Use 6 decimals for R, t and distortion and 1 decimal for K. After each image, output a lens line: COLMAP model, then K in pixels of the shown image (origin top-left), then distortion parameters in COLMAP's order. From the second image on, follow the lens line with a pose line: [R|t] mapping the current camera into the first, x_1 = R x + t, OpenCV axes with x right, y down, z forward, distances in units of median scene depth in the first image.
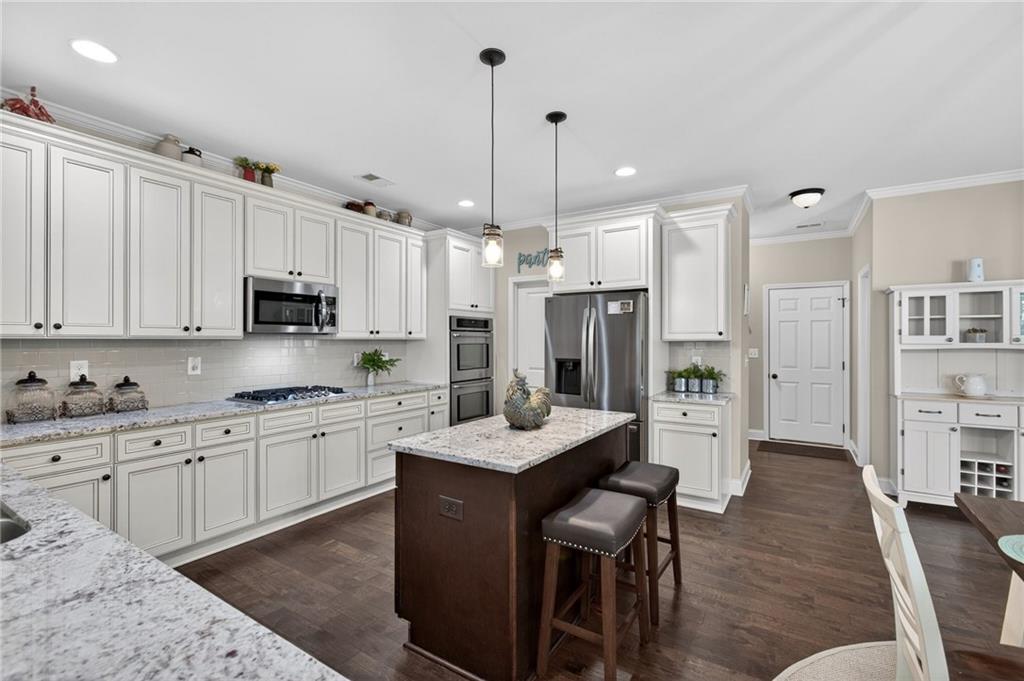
lens RADIAL K [[457.2, 0, 510.4], [0, 457.2, 340.4], [0, 0, 1]] dist [-0.003436, -0.000948]
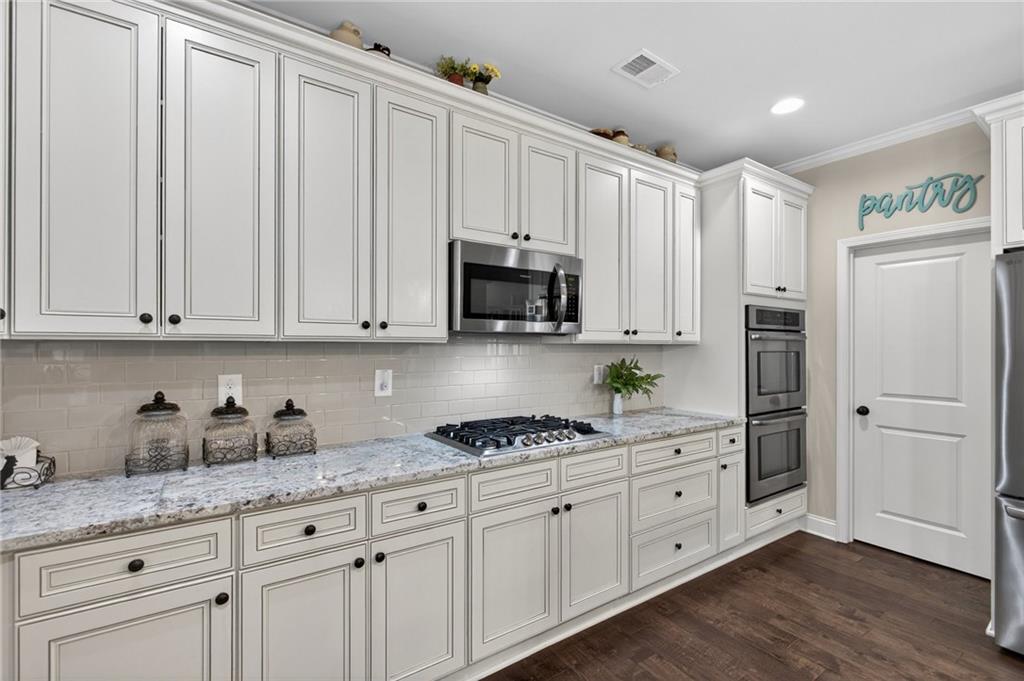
lens RADIAL K [[457.2, 0, 510.4], [0, 457.2, 340.4], [0, 0, 1]] dist [-0.003436, -0.000948]
pose [[0.921790, -0.006327, -0.387639, -0.255575], [0.000004, 0.999867, -0.016312, 0.004350], [0.387691, 0.015035, 0.921667, 0.442930]]
